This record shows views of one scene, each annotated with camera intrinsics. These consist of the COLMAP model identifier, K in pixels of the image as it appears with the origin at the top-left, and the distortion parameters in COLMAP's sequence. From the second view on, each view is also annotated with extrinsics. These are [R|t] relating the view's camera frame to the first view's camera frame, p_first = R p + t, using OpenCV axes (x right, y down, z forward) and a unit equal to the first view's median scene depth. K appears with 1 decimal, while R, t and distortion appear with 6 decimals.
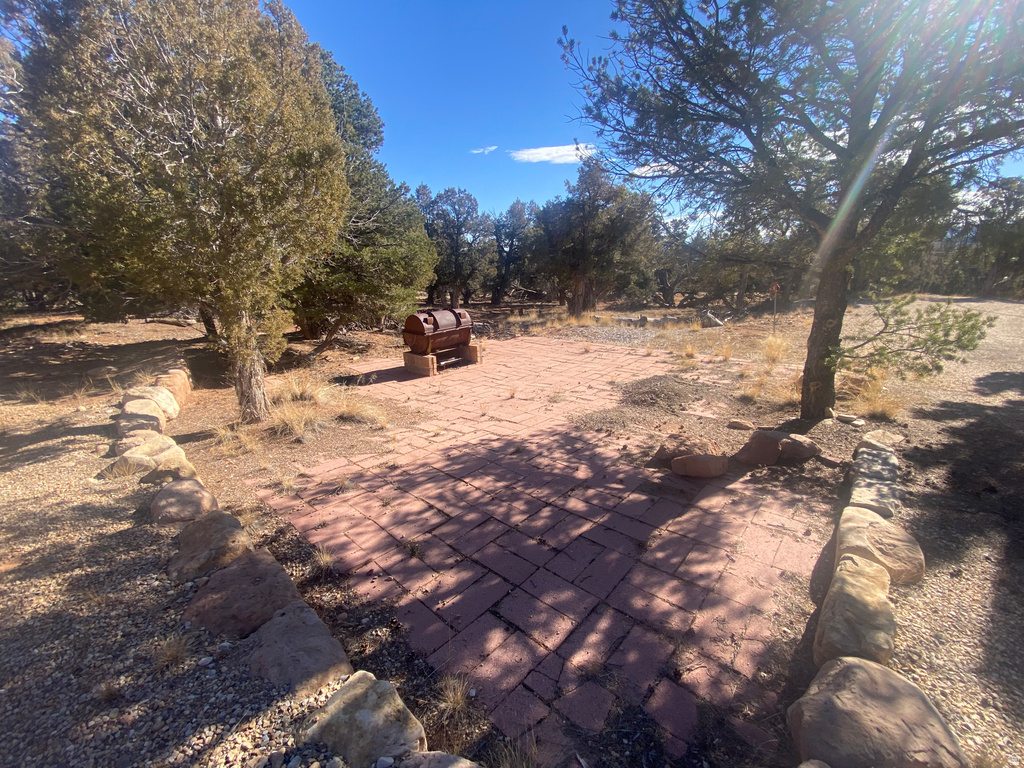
lens RADIAL K [[421.1, 0, 514.8], [0, 421.1, 385.9], [0, 0, 1]] dist [-0.012996, -0.009316]
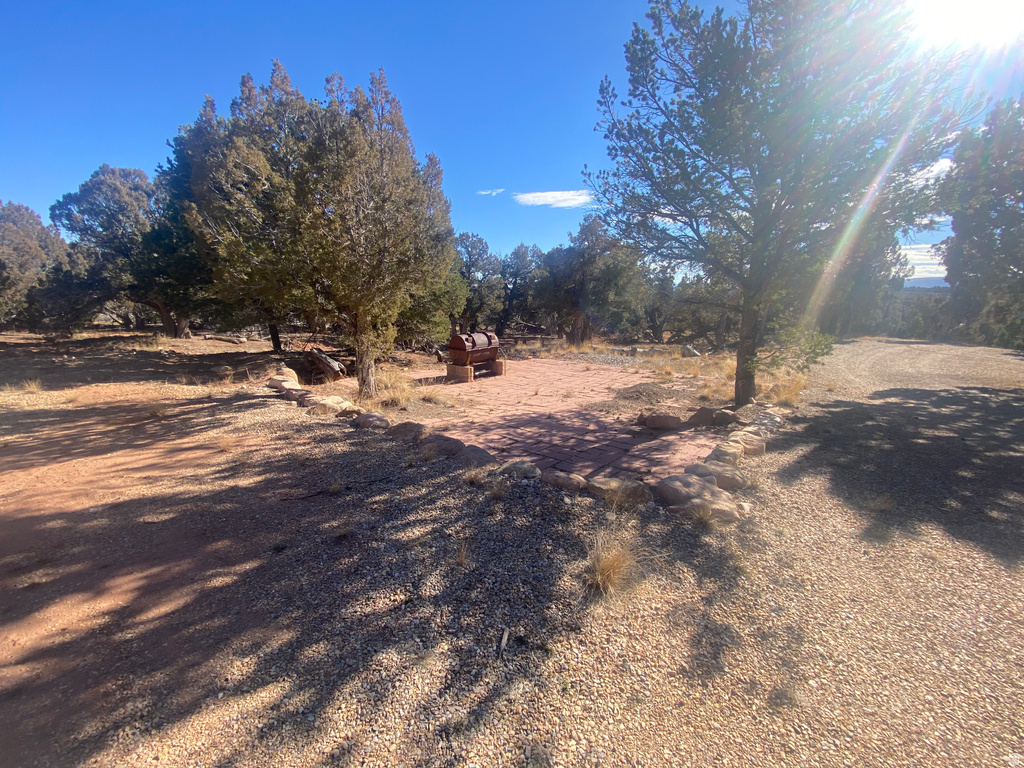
lens RADIAL K [[421.1, 0, 508.6], [0, 421.1, 384.0], [0, 0, 1]] dist [-0.012996, -0.009316]
pose [[0.999537, 0.030296, 0.002763, -0.074560], [-0.029949, 0.995877, -0.085627, 0.083411], [-0.005346, 0.085504, 0.996323, -0.276169]]
